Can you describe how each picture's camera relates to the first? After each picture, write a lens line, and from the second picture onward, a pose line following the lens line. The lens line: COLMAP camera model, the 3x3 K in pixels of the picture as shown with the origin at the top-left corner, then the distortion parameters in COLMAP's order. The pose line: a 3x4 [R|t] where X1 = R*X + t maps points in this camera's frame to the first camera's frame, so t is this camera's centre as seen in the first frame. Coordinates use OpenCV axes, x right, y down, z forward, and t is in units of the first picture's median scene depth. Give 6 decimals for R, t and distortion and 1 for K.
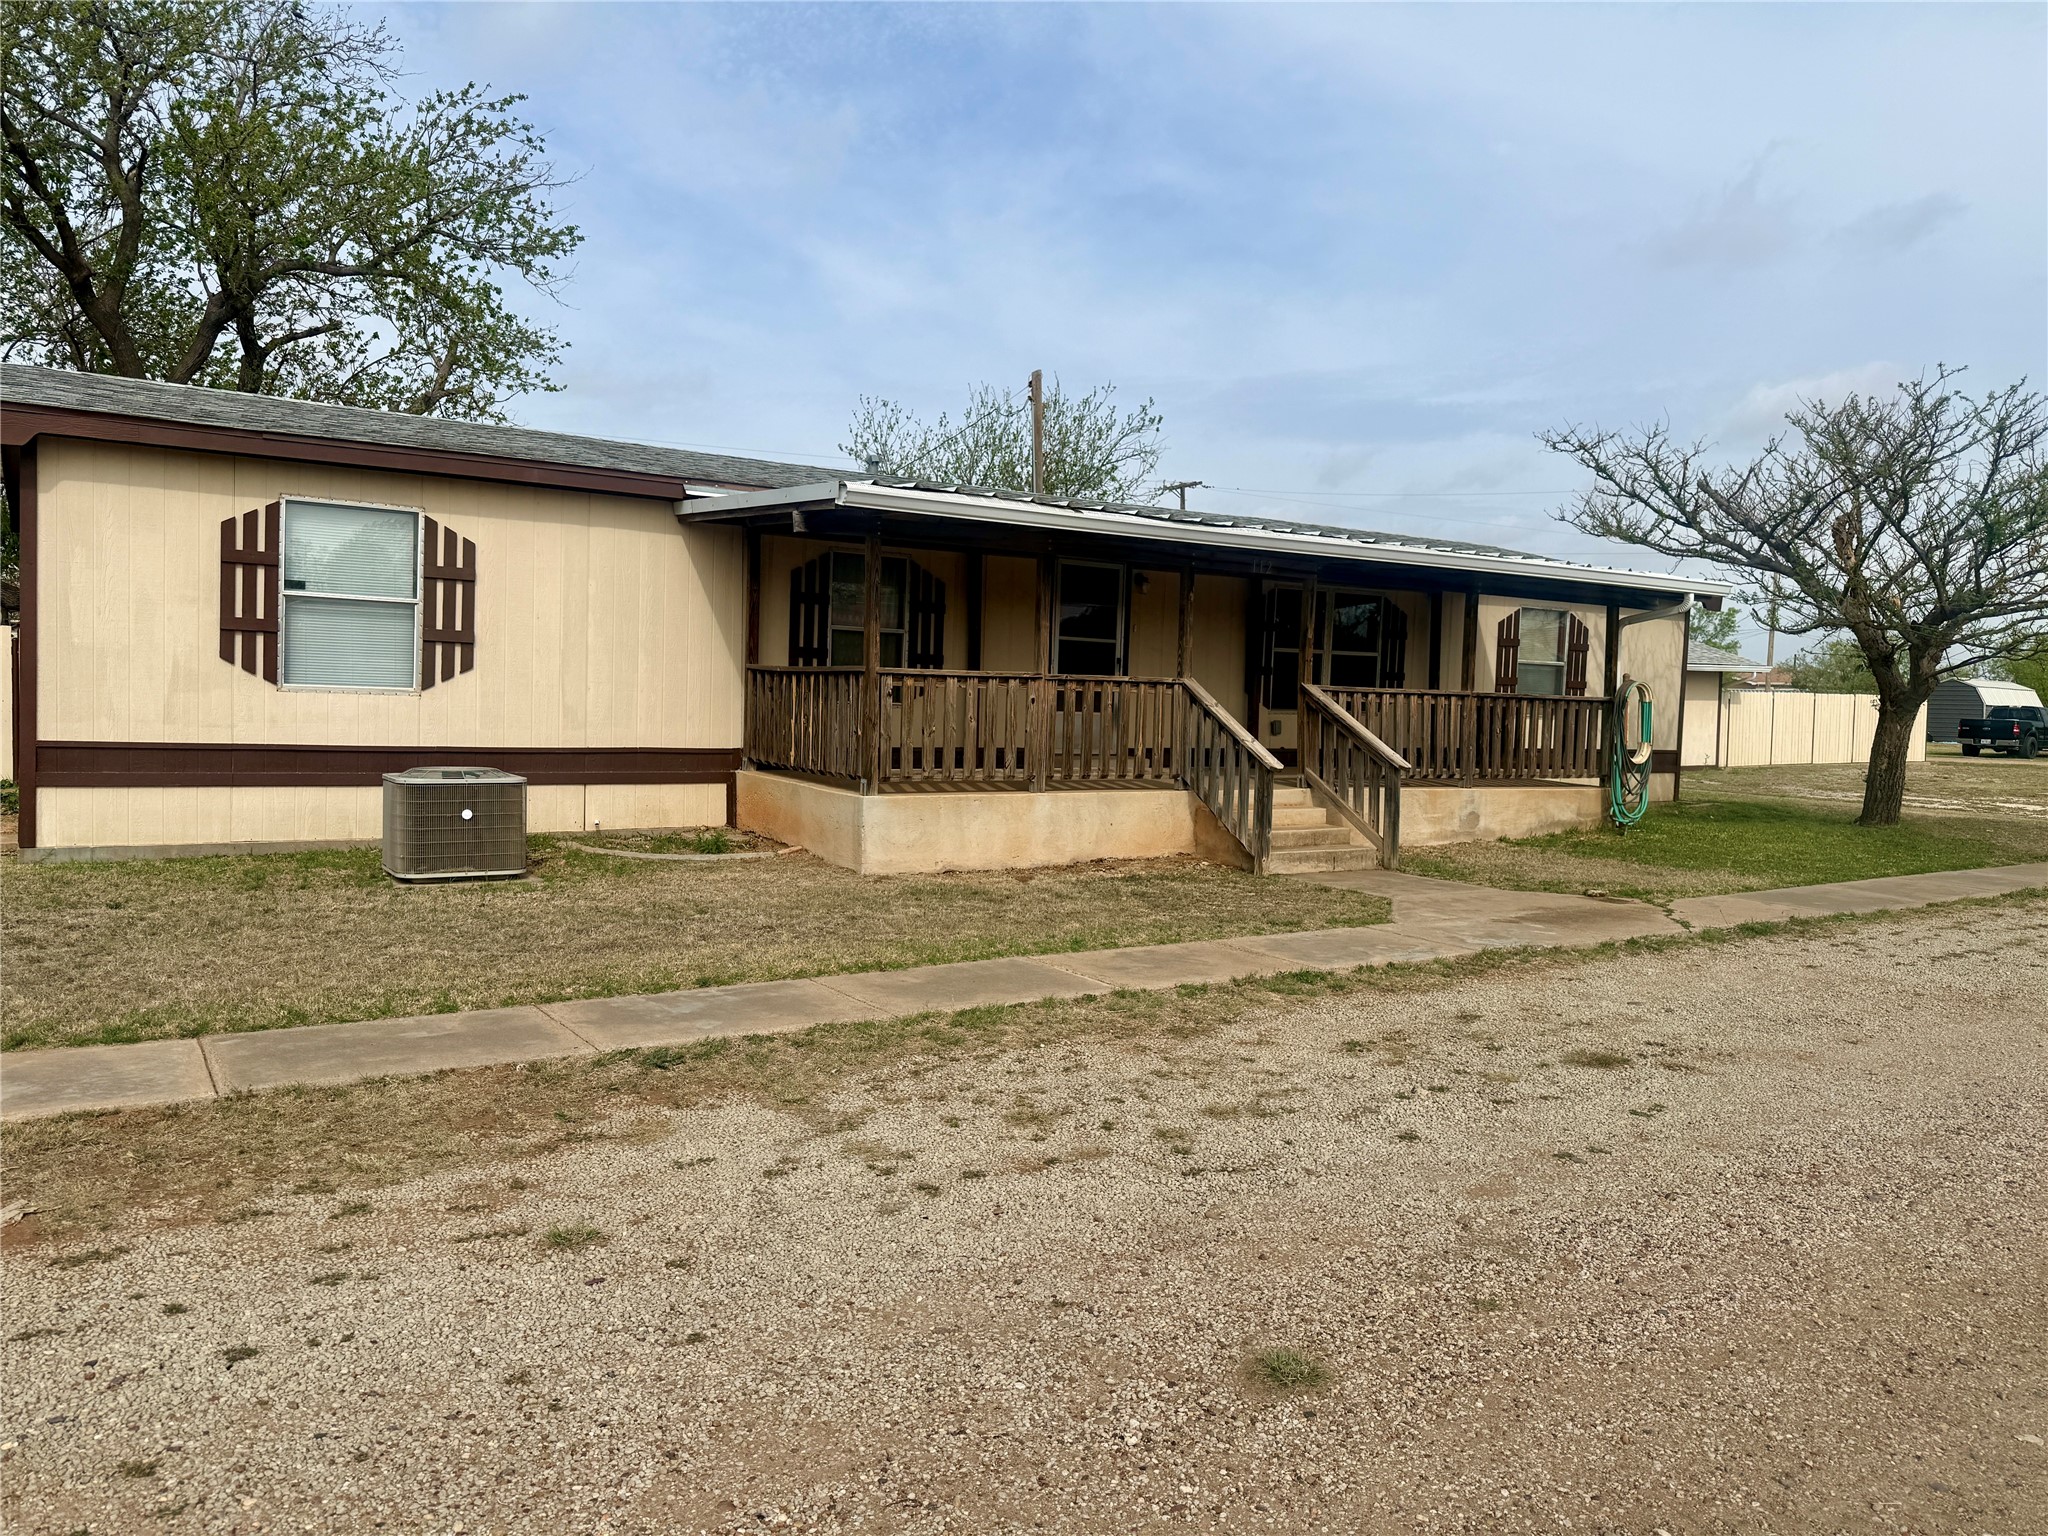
lens RADIAL K [[1426.7, 0, 1000.5], [0, 1426.7, 775.5], [0, 0, 1]] dist [0.056531, -0.069562]
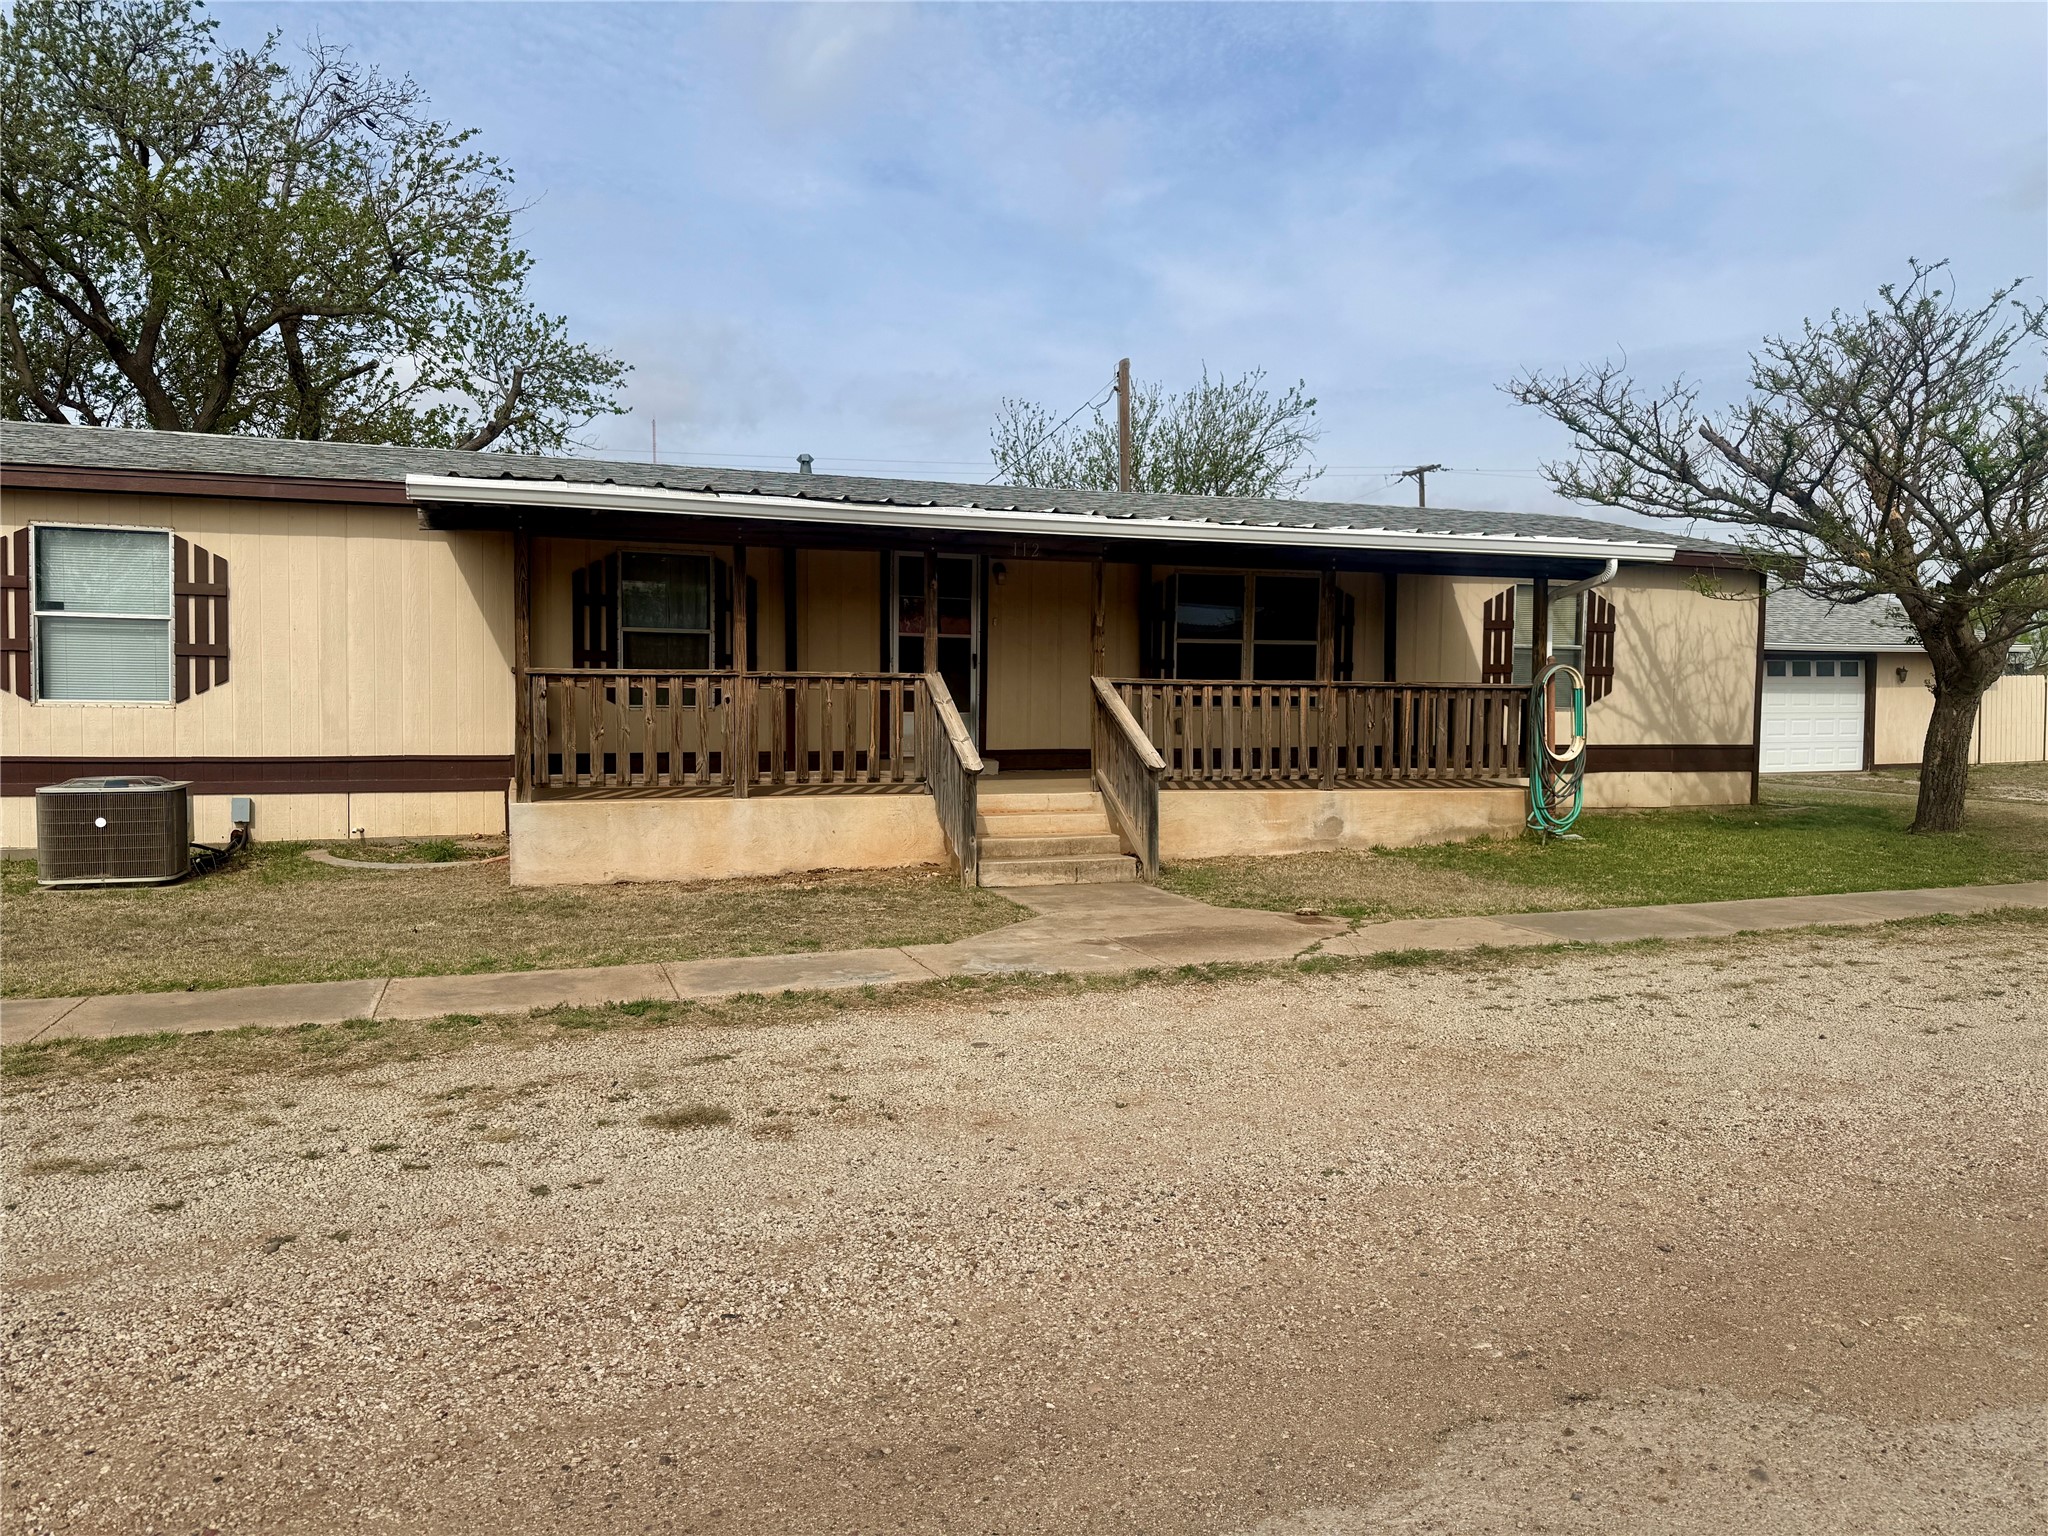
lens RADIAL K [[1419.3, 0, 1019.0], [0, 1419.3, 771.7], [0, 0, 1]] dist [0.059129, -0.103506]
pose [[0.975655, -0.010498, -0.219058, 0.384587], [0.008605, 0.999917, -0.009591, 0.004820], [0.219140, 0.007473, 0.975665, 0.122249]]
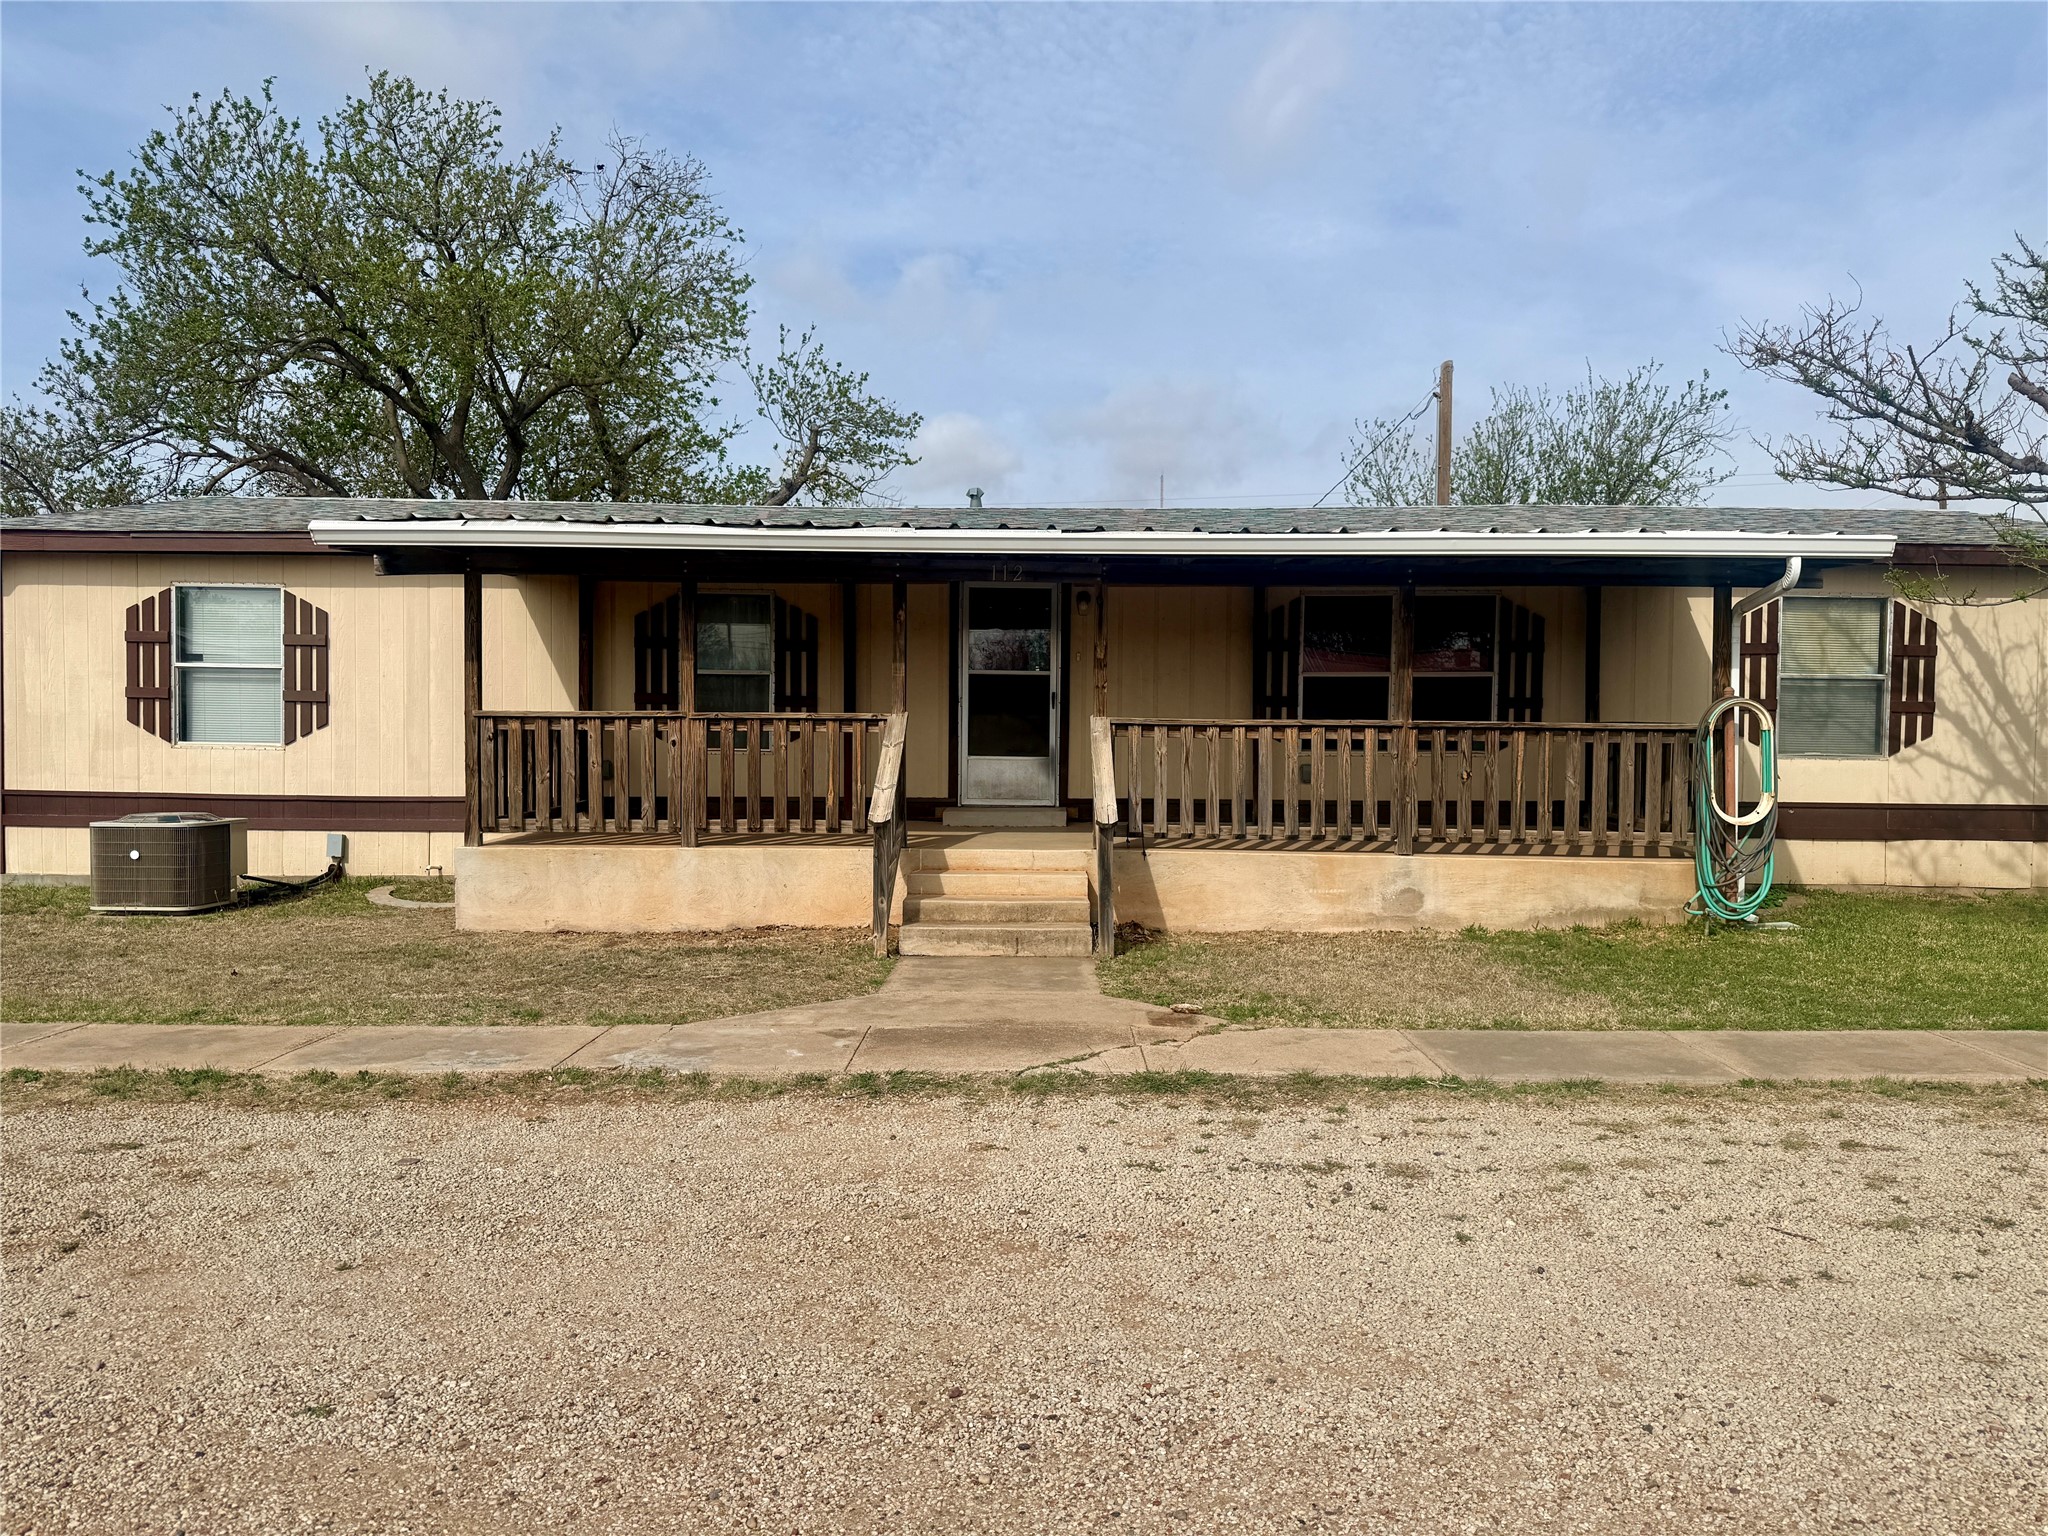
lens RADIAL K [[1419.3, 0, 1019.0], [0, 1419.3, 771.7], [0, 0, 1]] dist [0.059129, -0.103506]
pose [[0.843304, -0.009986, -0.537345, 0.631427], [-0.014003, 0.999080, -0.040544, -0.001395], [0.537255, 0.041715, 0.842388, 0.345115]]
